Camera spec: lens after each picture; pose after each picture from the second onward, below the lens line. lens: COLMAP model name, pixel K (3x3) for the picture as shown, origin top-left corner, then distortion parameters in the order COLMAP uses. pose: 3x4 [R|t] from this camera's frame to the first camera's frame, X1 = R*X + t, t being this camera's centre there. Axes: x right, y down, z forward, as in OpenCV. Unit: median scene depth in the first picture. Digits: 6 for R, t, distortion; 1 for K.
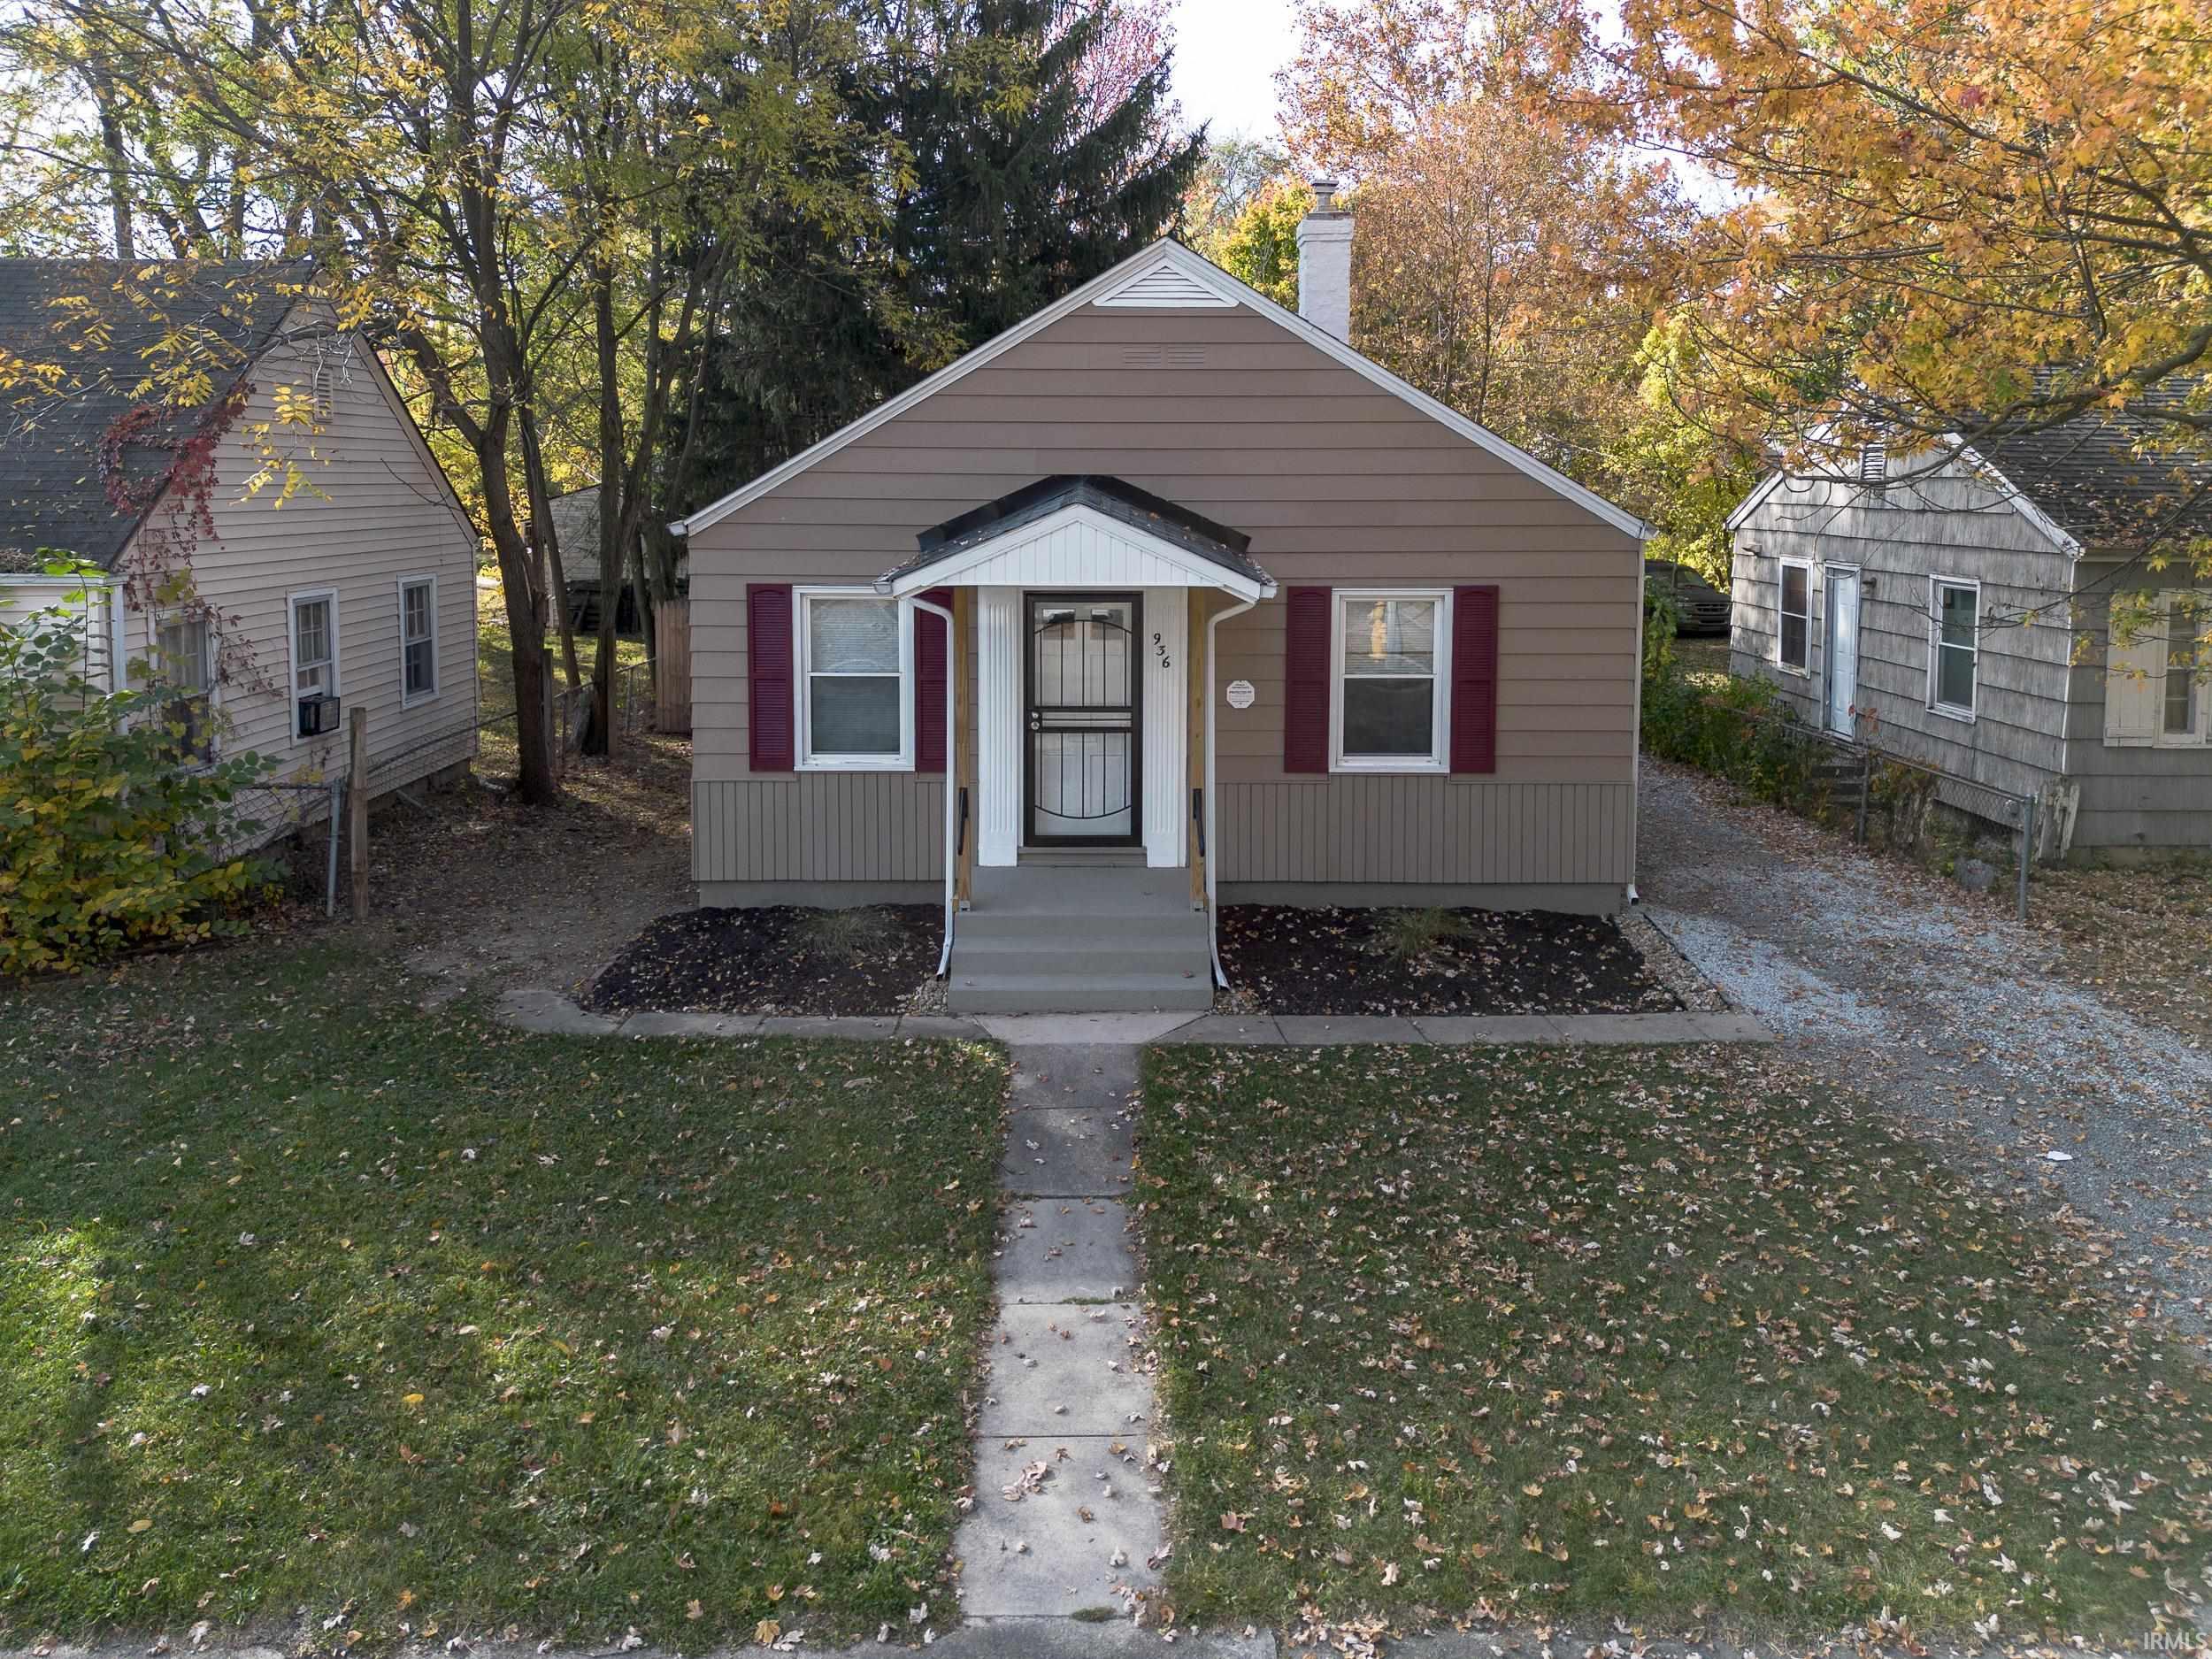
lens RADIAL K [[1693.1, 0, 1096.6], [0, 1693.1, 603.0], [0, 0, 1]] dist [0.043442, -0.027227]
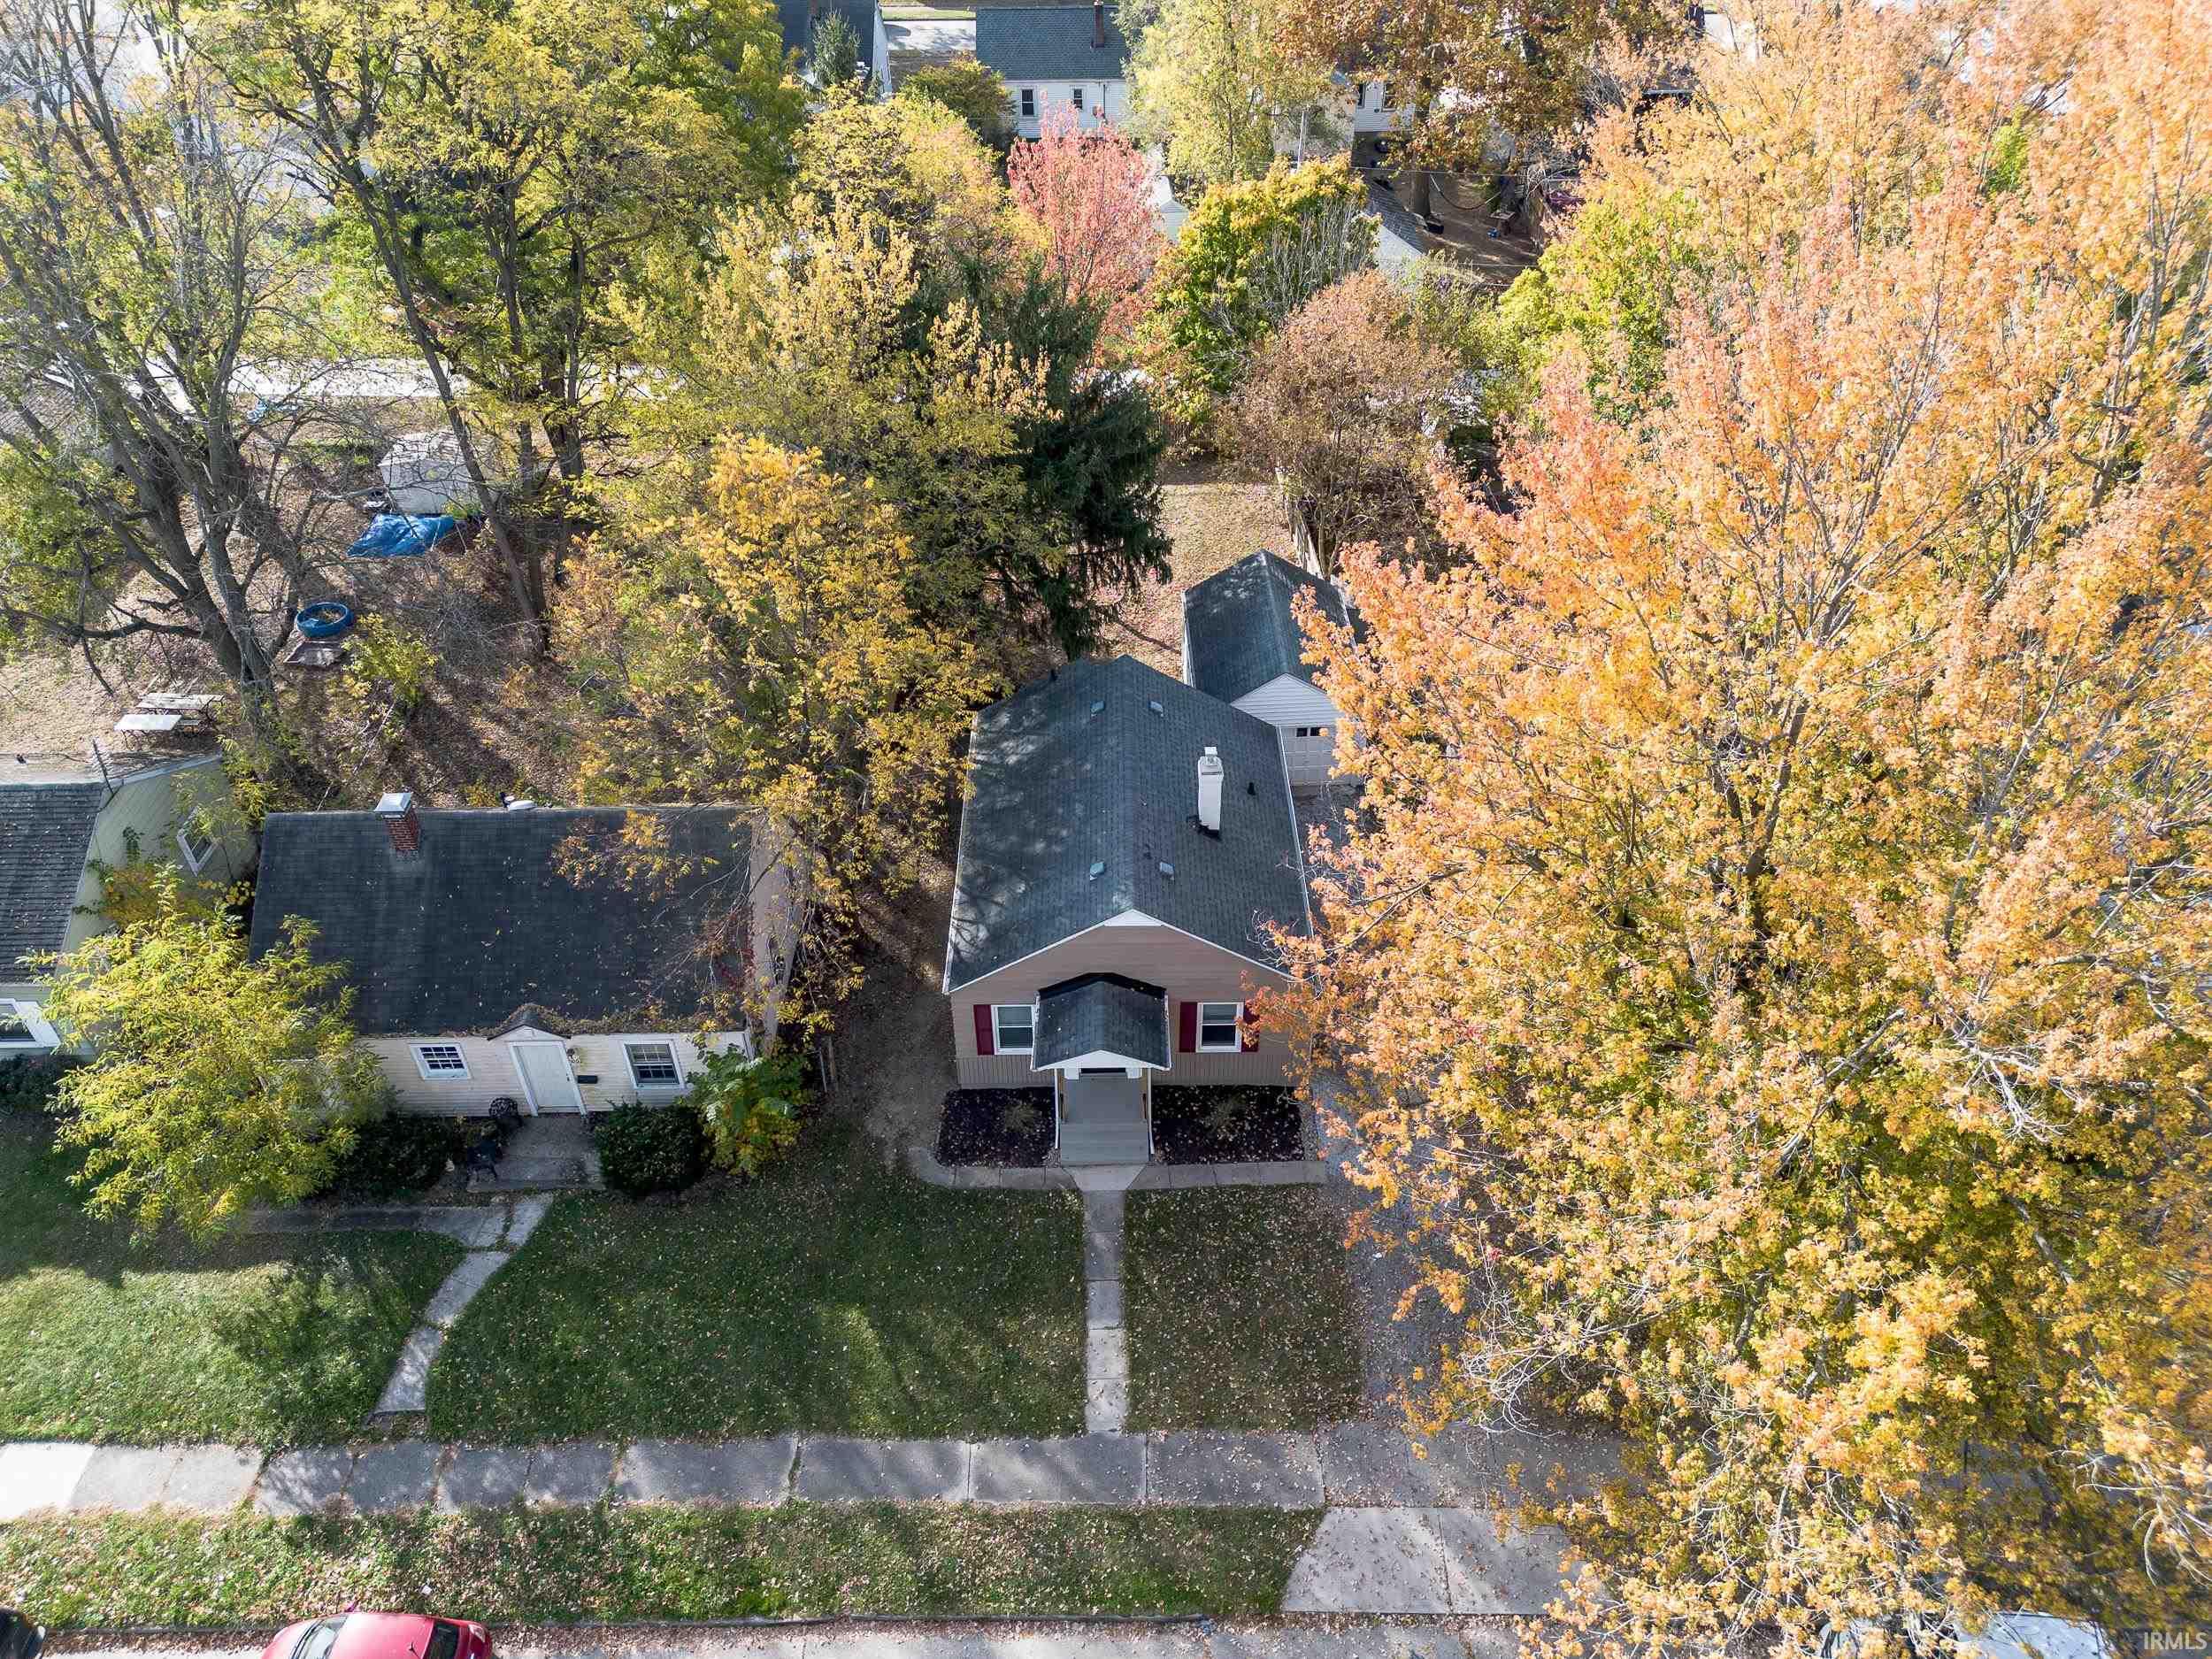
lens RADIAL K [[1693.1, 0, 1099.4], [0, 1693.1, 841.4], [0, 0, 1]] dist [0.043442, -0.027227]
pose [[0.999840, -0.015918, -0.008178, 0.013907], [0.017664, 0.804596, 0.593559, -1.848269], [-0.002868, -0.593609, 0.804749, -0.996651]]
